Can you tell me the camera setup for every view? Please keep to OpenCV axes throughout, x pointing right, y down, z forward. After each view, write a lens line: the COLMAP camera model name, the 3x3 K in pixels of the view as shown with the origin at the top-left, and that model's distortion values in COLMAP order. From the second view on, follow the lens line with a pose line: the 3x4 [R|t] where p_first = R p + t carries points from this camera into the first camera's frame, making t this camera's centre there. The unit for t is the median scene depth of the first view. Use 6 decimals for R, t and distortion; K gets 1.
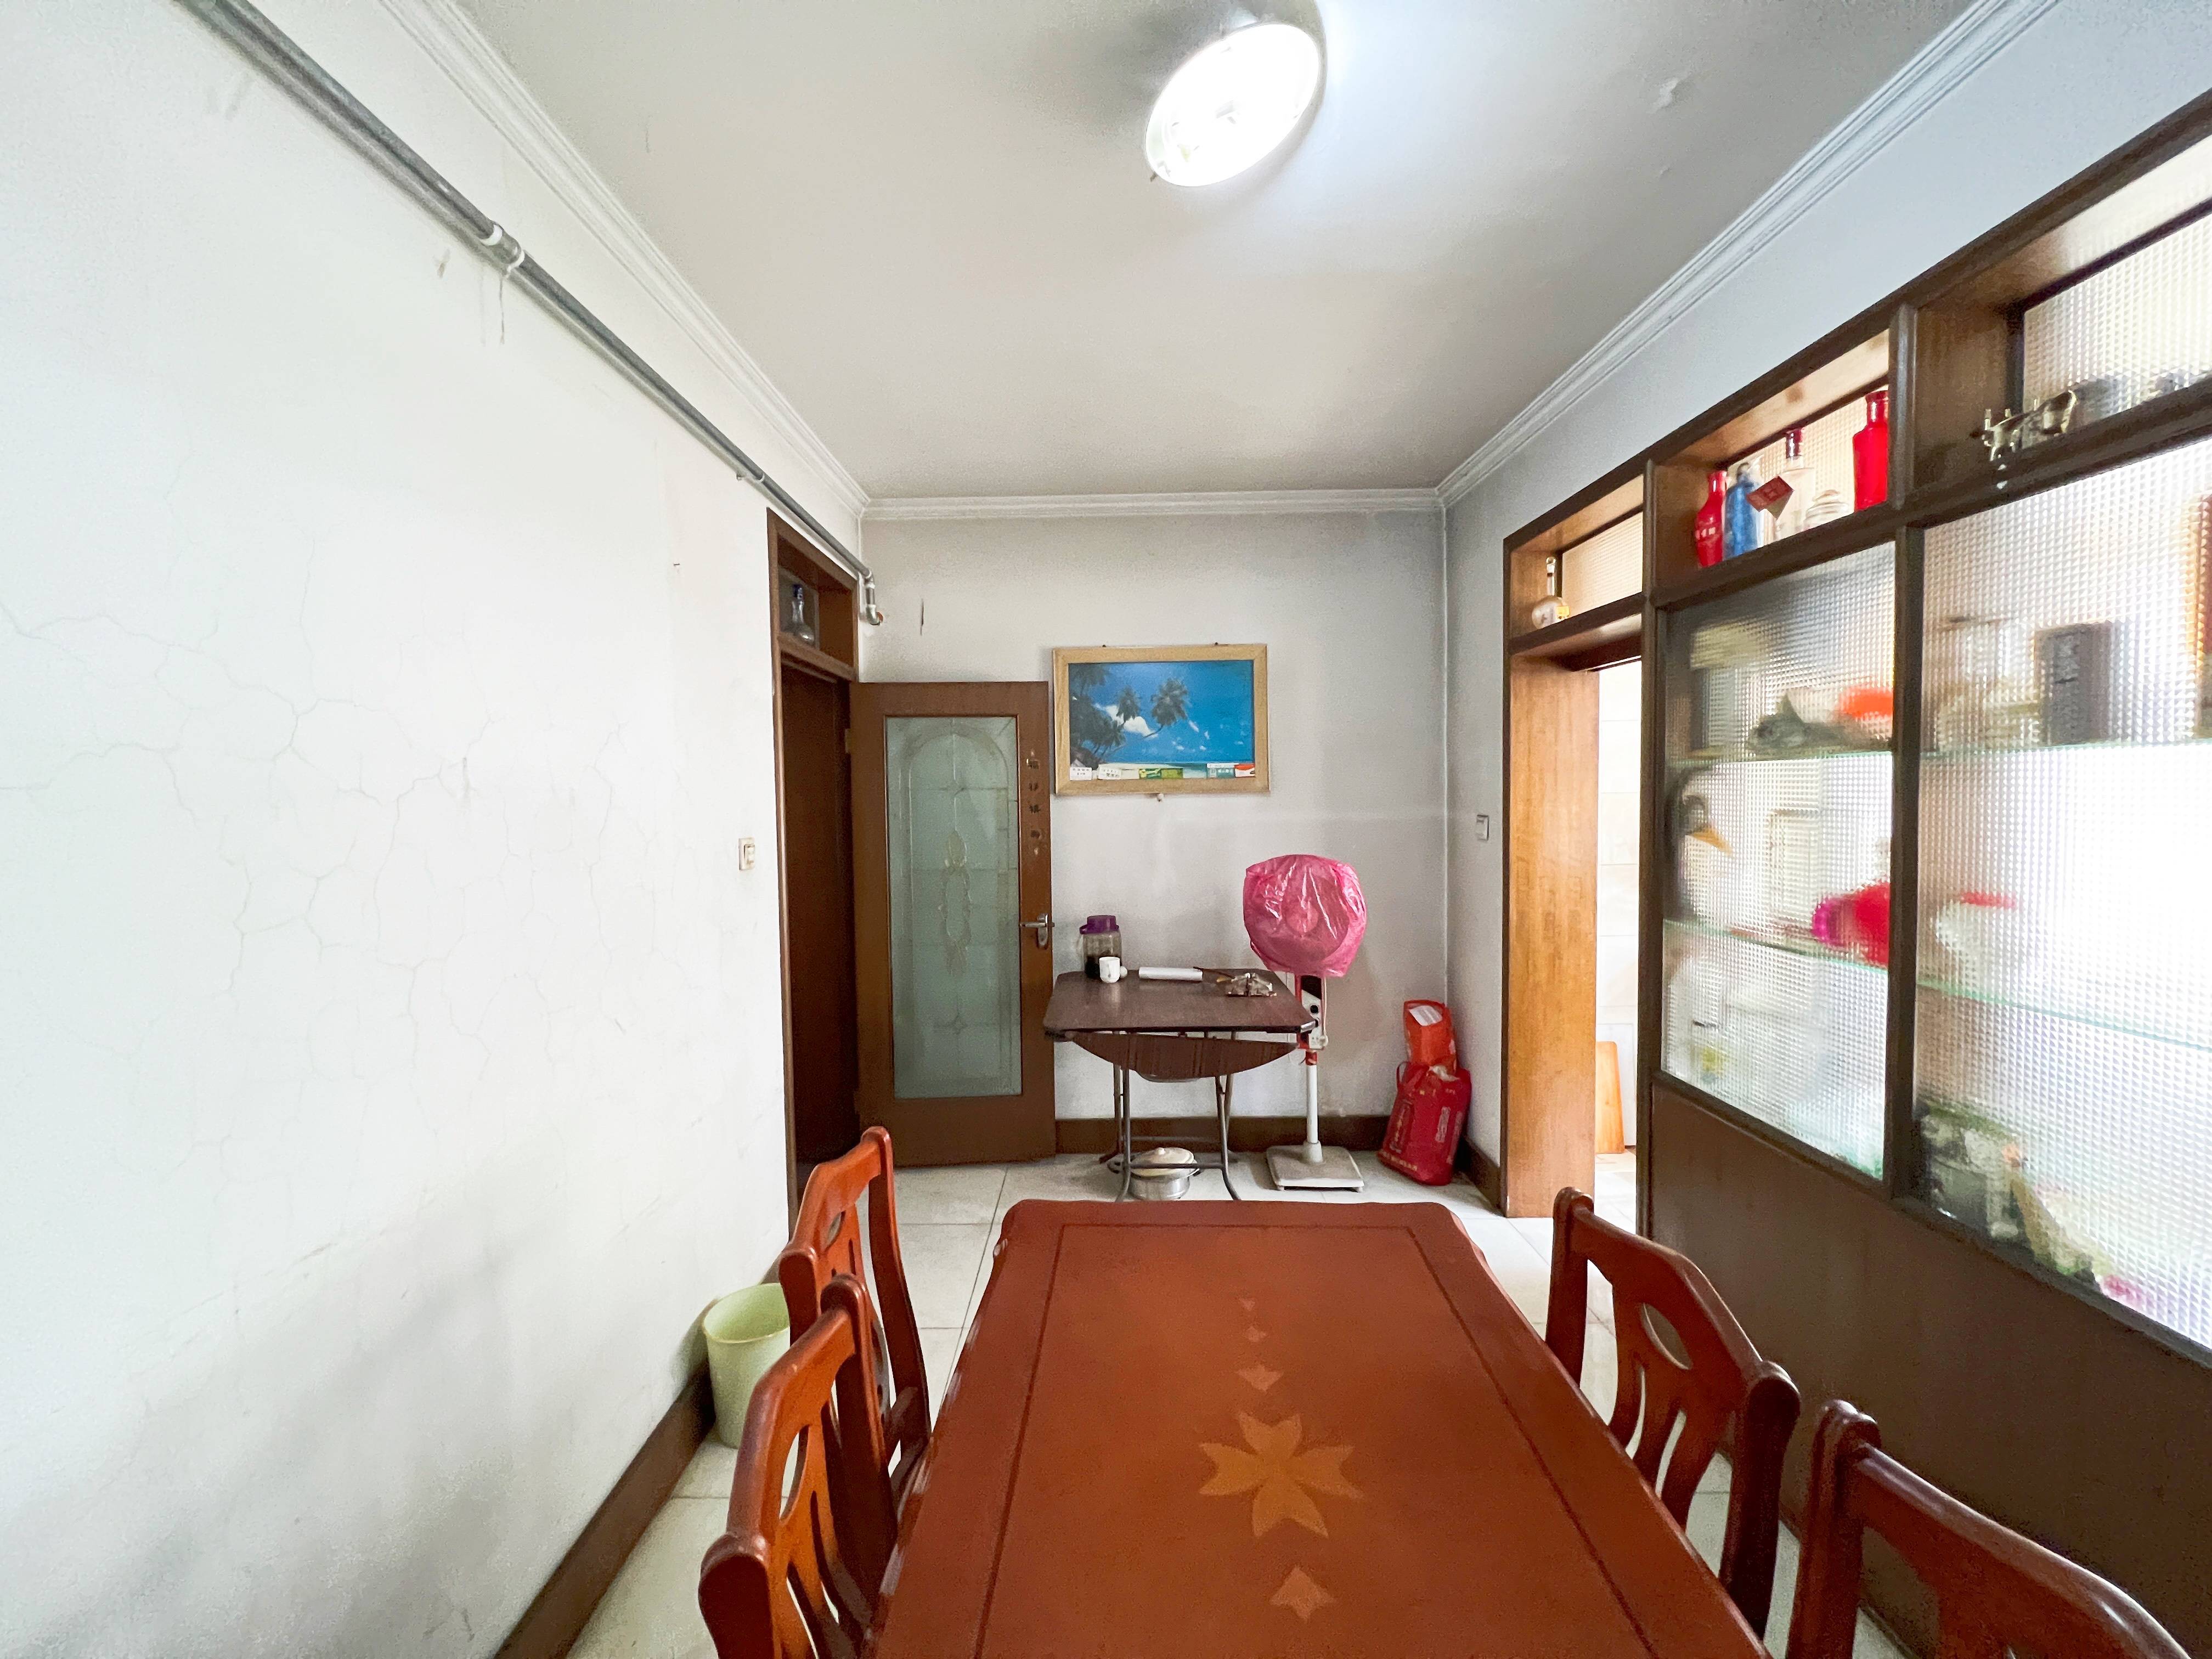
lens RADIAL K [[879.1, 0, 1103.6], [0, 879.1, 825.7], [0, 0, 1]] dist [0.000340, 0.000026]
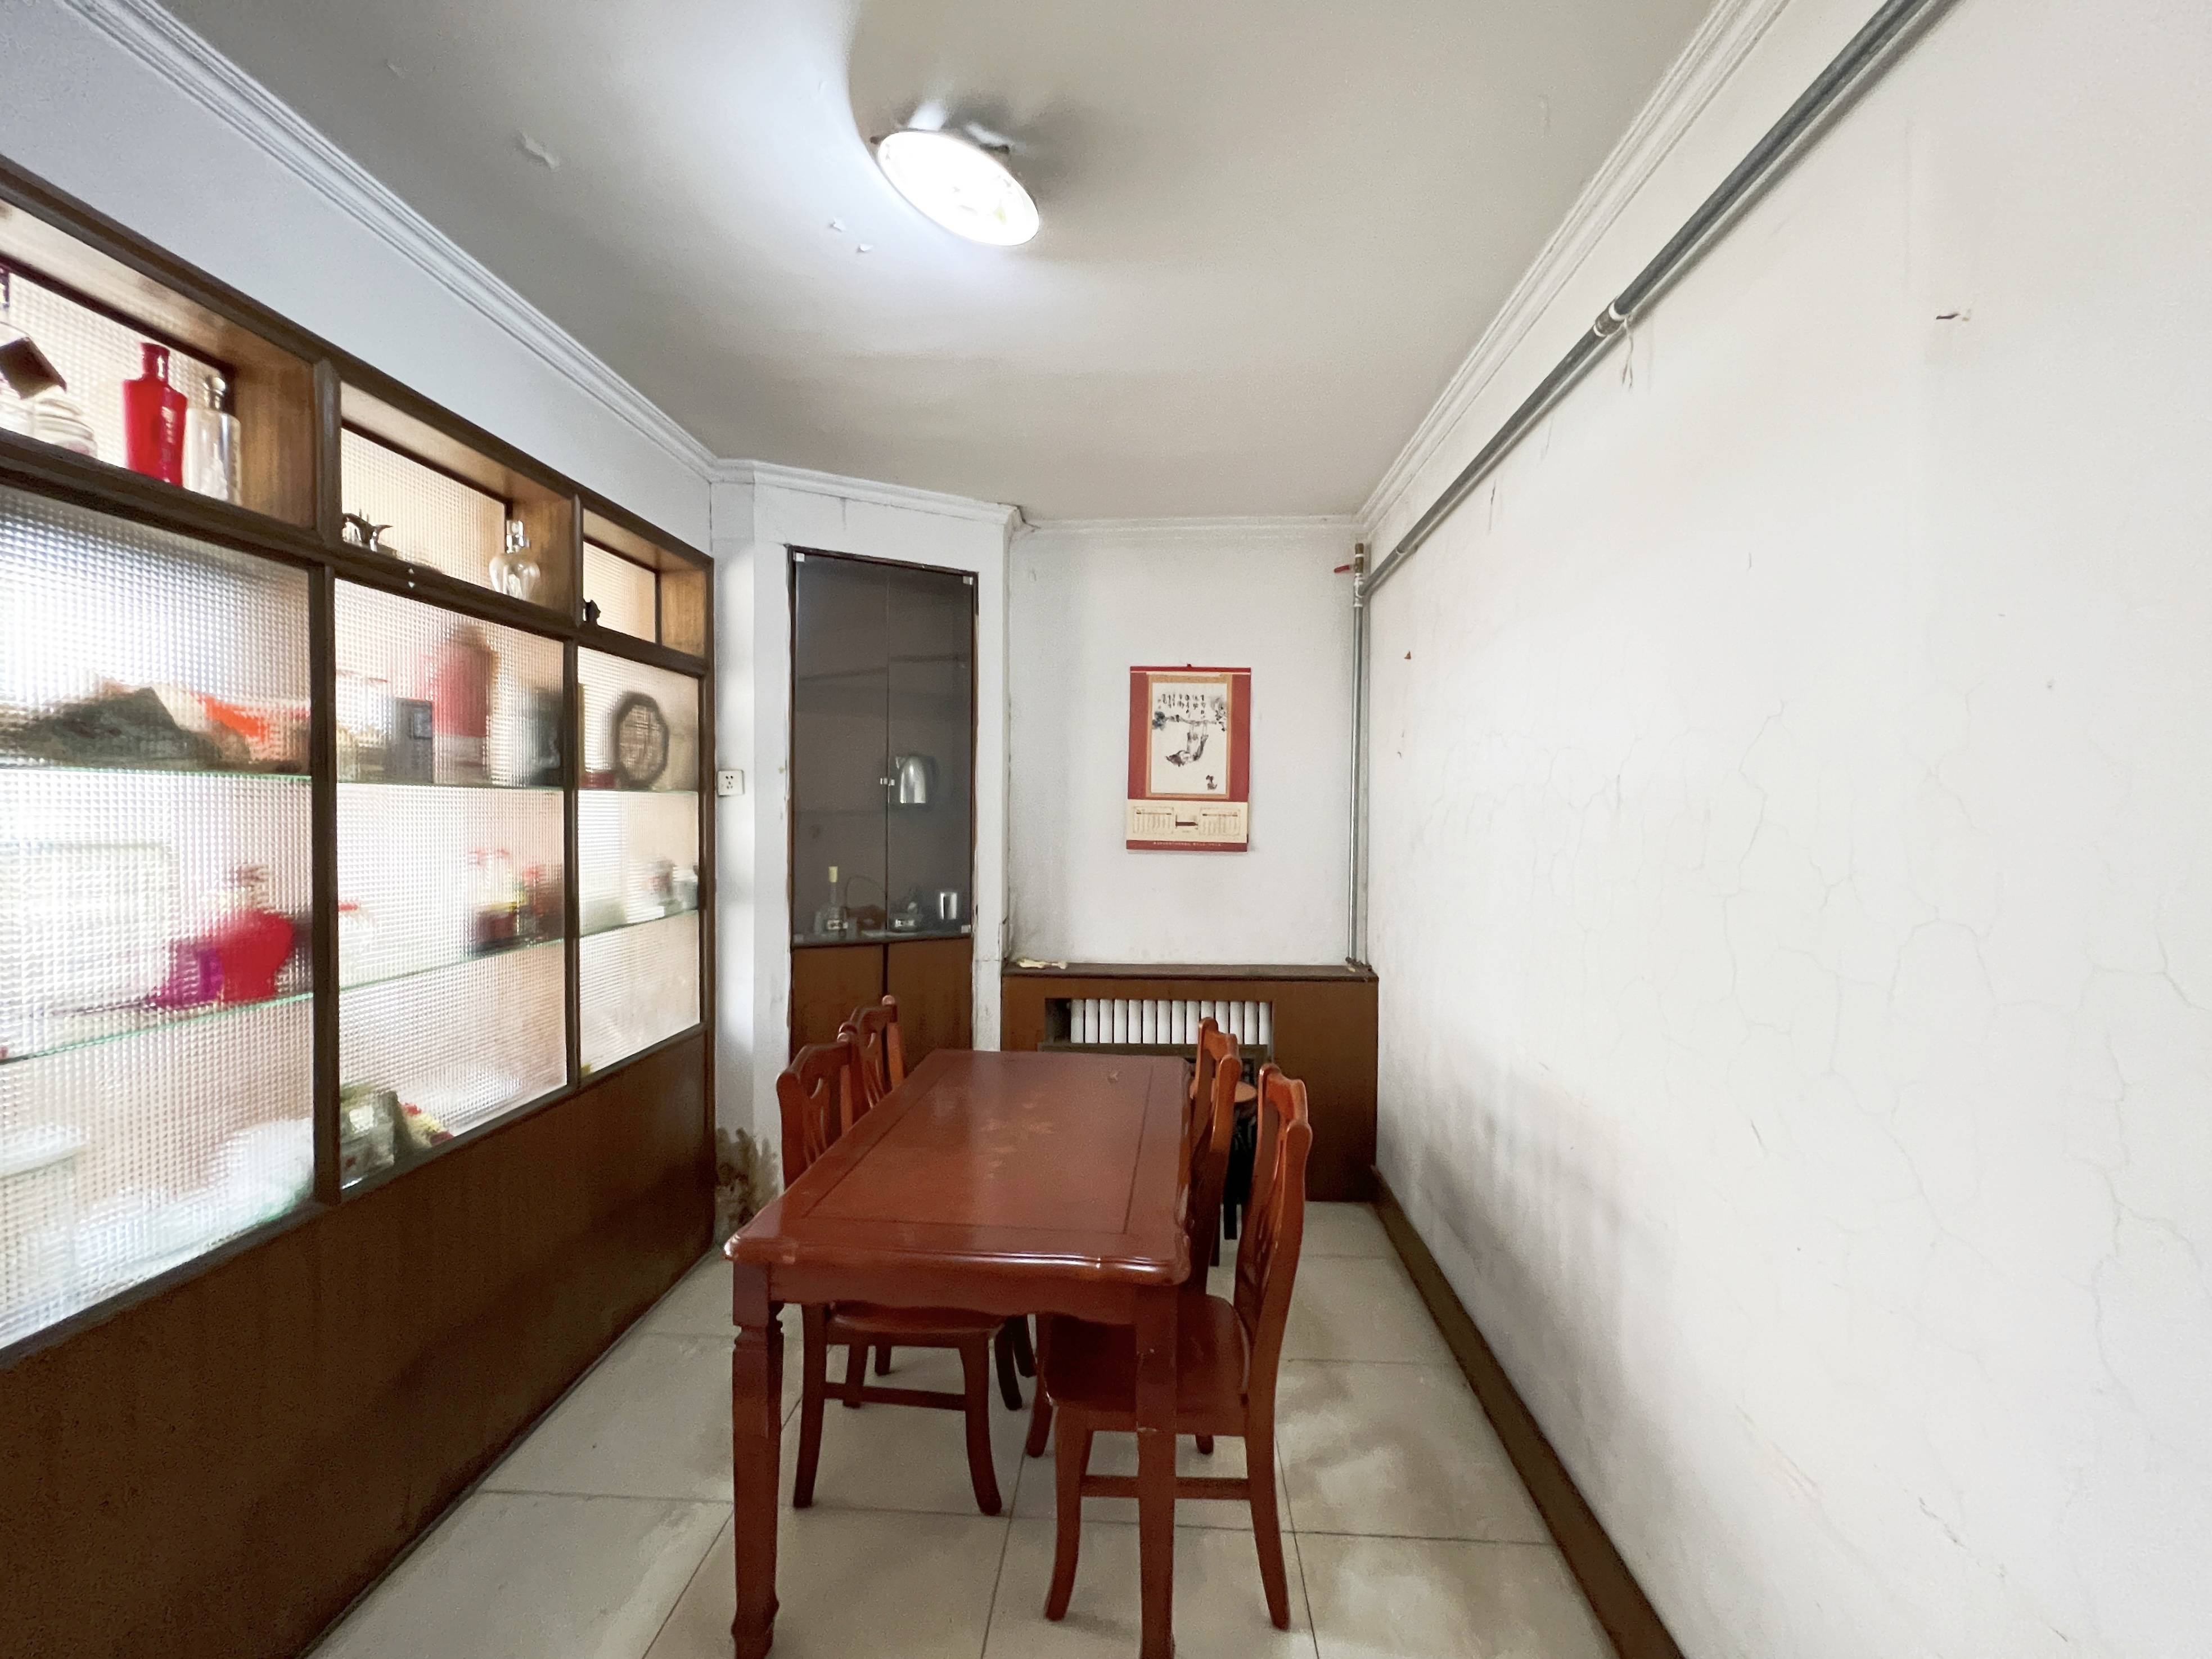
lens RADIAL K [[879.2, 0, 1103.6], [0, 879.2, 825.7], [0, 0, 1]] dist [0.000340, 0.000026]
pose [[-0.999436, 0.008470, 0.032510, -0.059637], [0.010499, 0.997975, 0.062736, -0.085530], [-0.031913, 0.063042, -0.997501, 2.077683]]
